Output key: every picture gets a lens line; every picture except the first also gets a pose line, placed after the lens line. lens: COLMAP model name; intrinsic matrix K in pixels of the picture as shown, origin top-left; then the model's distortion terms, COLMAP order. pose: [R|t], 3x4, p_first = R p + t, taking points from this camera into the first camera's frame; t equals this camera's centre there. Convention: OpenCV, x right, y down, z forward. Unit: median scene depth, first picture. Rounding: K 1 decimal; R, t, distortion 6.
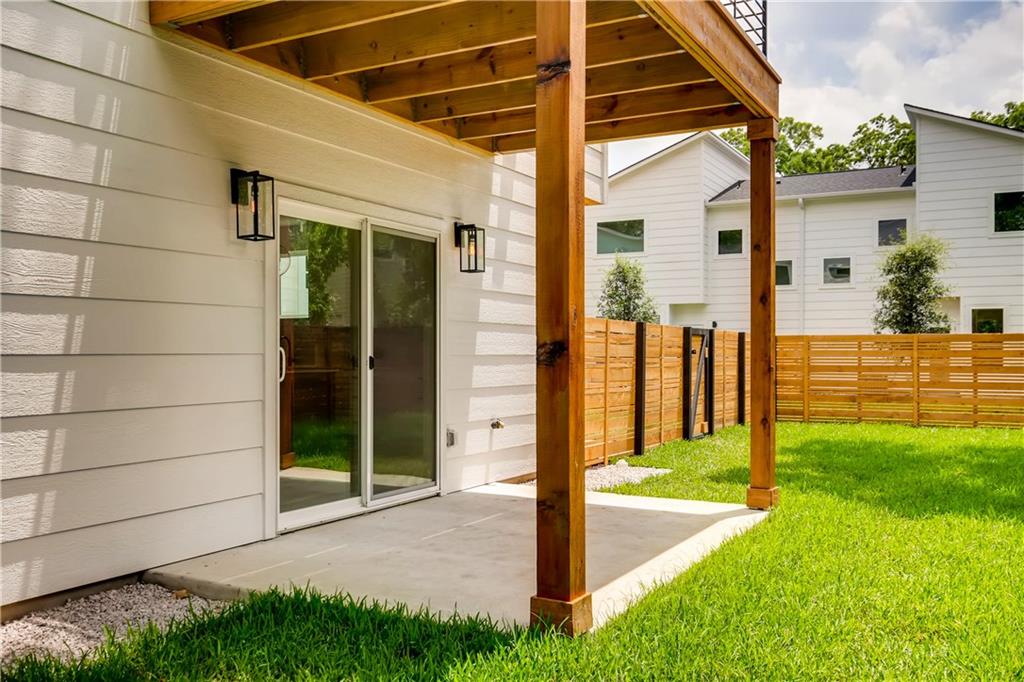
lens RADIAL K [[914.9, 0, 507.4], [0, 914.9, 358.5], [0, 0, 1]] dist [0.002959, -0.029307]
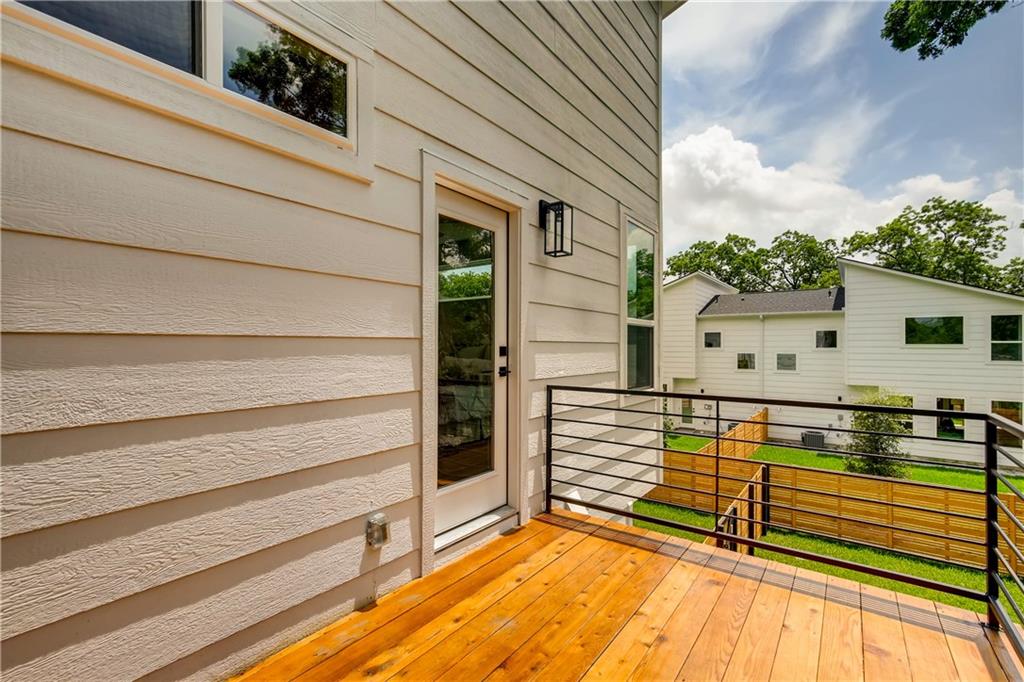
lens RADIAL K [[463.7, 0, 505.9], [0, 463.7, 344.1], [0, 0, 1]] dist [-0.002316, 0.002370]
pose [[0.989336, 0.000361, -0.145652, 0.007360], [-0.002542, 0.999887, -0.014791, -0.308147], [0.145630, 0.015003, 0.989225, 0.404890]]
